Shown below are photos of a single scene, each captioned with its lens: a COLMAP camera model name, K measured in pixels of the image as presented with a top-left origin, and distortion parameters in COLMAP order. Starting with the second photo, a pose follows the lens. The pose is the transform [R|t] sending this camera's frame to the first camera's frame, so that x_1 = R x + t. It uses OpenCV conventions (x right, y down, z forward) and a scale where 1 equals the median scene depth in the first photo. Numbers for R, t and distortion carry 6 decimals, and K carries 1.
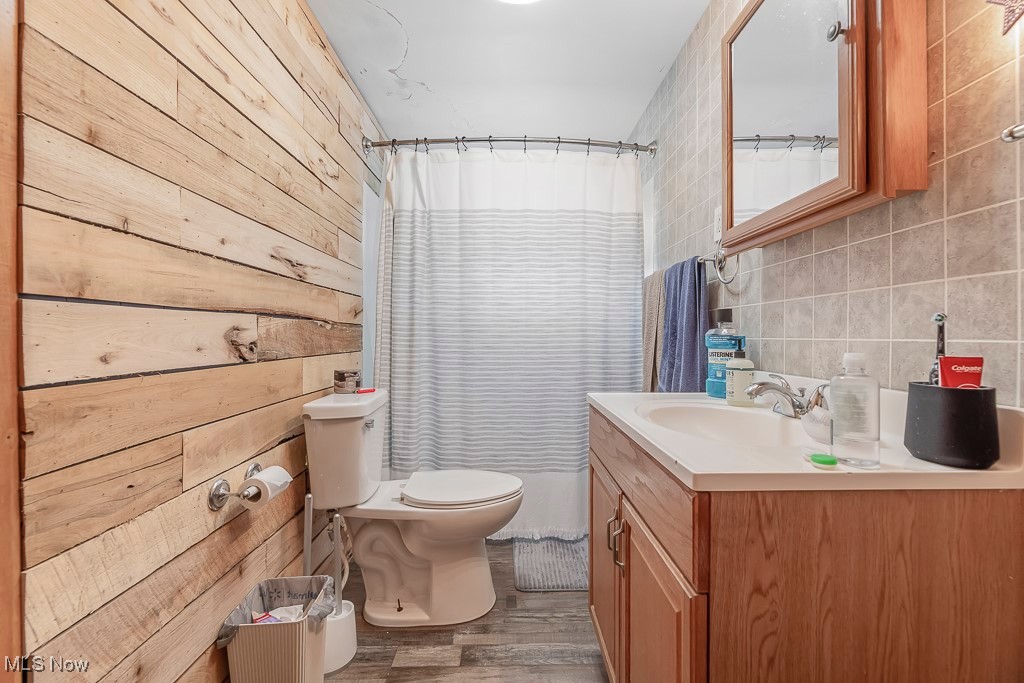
lens RADIAL K [[379.7, 0, 512.0], [0, 379.7, 341.5], [0, 0, 1]] dist [-0.000636, -0.000162]
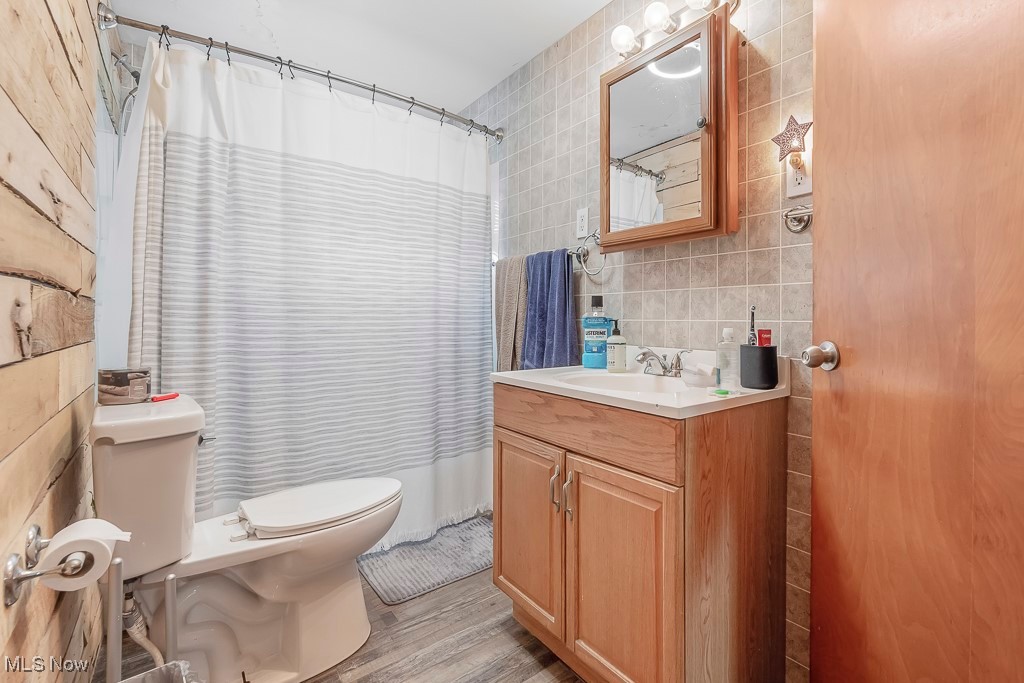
lens RADIAL K [[460.4, 0, 512.6], [0, 460.4, 326.4], [0, 0, 1]] dist [0.002109, 0.000033]
pose [[0.813434, -0.007855, 0.581605, -0.367515], [0.005733, 0.999969, 0.005488, 0.002113], [-0.581630, -0.001130, 0.813453, -0.036324]]
